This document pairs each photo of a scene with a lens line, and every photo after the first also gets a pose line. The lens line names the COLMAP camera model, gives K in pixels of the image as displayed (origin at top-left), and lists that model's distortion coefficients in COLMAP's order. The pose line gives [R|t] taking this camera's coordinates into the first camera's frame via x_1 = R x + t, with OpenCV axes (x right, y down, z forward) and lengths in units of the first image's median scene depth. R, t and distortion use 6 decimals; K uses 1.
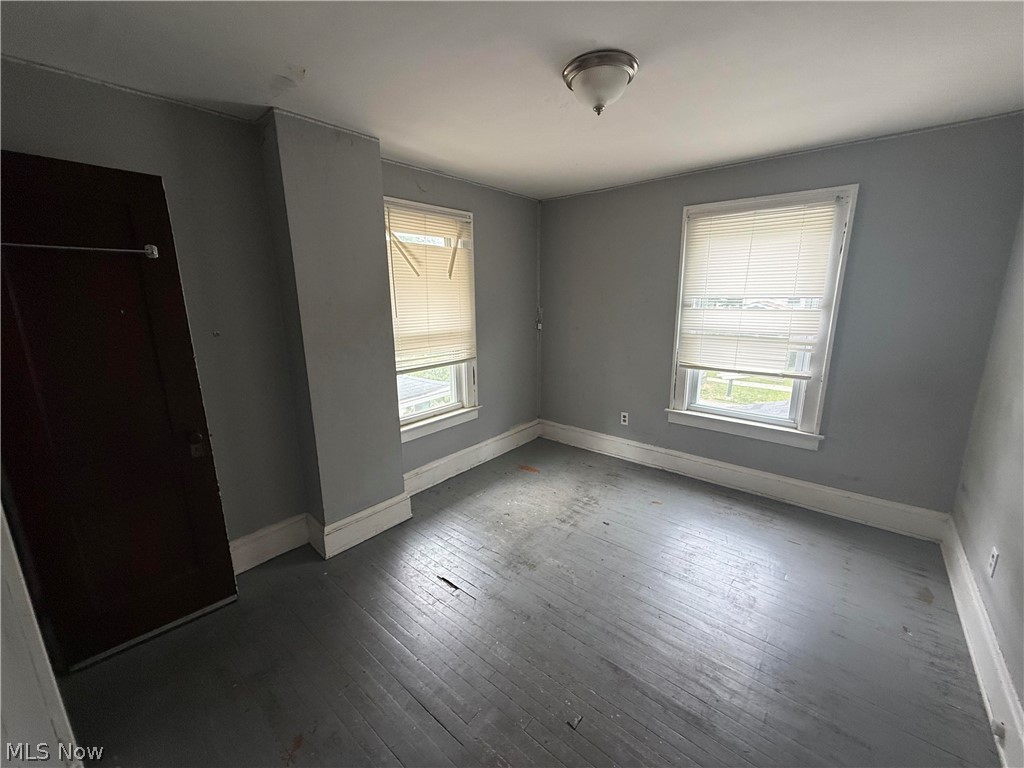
lens RADIAL K [[405.5, 0, 512.0], [0, 405.5, 384.0], [0, 0, 1]] dist [-0.001515, -0.000069]
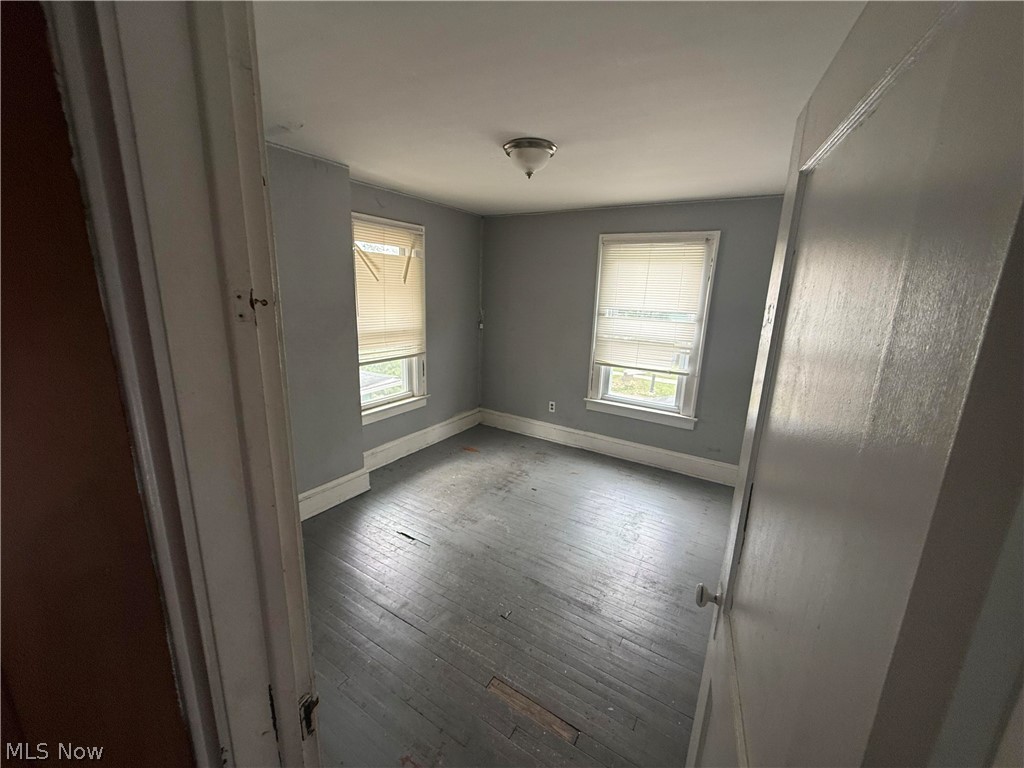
lens RADIAL K [[405.5, 0, 512.0], [0, 405.5, 384.0], [0, 0, 1]] dist [-0.001515, -0.000069]
pose [[0.988379, 0.011191, 0.151600, -0.025093], [-0.013018, 0.999854, 0.011069, 0.009194], [-0.151454, -0.012914, 0.988380, -0.205257]]
